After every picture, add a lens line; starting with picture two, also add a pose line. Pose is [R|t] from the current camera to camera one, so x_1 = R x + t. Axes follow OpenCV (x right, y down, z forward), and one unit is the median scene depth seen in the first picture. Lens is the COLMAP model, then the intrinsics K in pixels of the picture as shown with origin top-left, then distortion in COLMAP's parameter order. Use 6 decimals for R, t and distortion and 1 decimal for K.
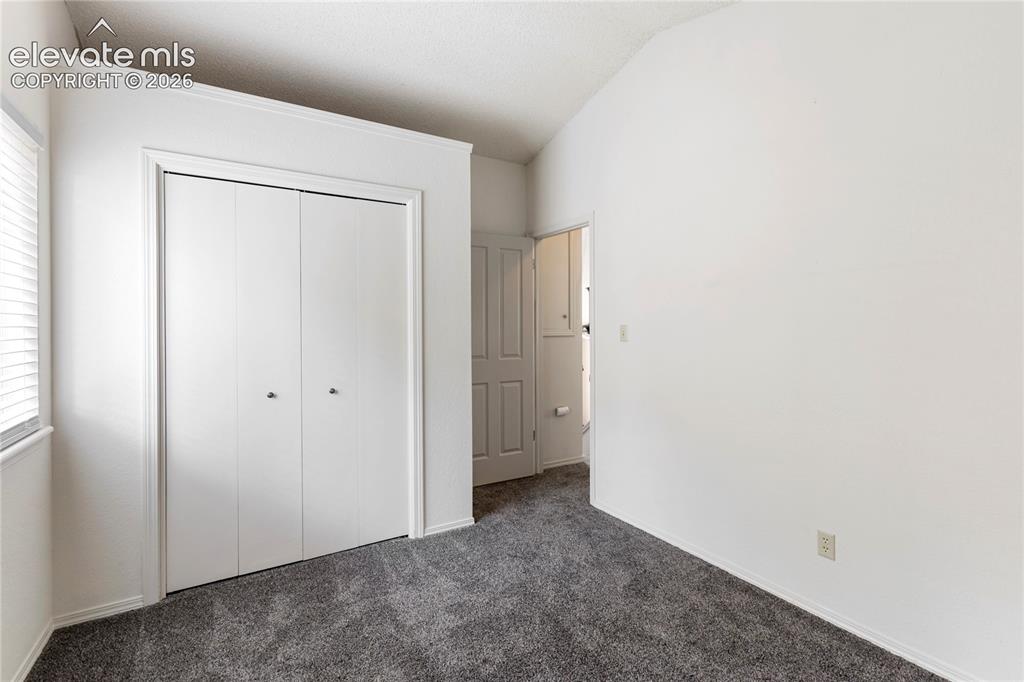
lens RADIAL K [[470.7, 0, 532.1], [0, 470.7, 327.4], [0, 0, 1]] dist [0.011953, -0.000345]
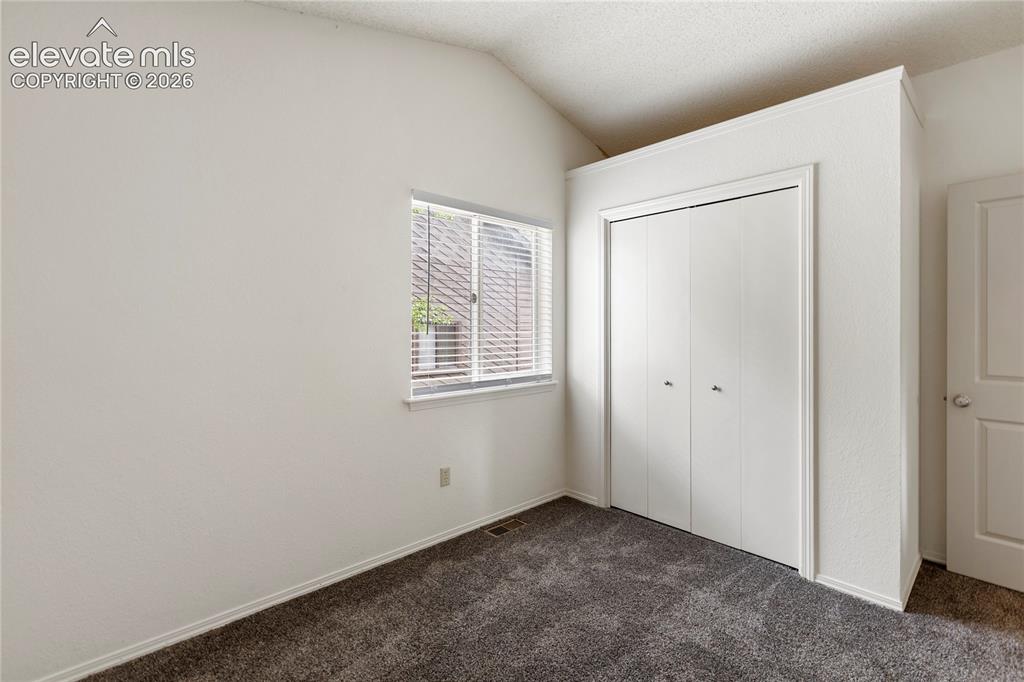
lens RADIAL K [[470.7, 0, 508.1], [0, 470.7, 333.2], [0, 0, 1]] dist [0.011953, -0.000345]
pose [[0.192063, 0.014980, -0.981268, 0.590359], [-0.011819, 0.999846, 0.012950, 0.004664], [0.981311, 0.009111, 0.192211, 0.383898]]
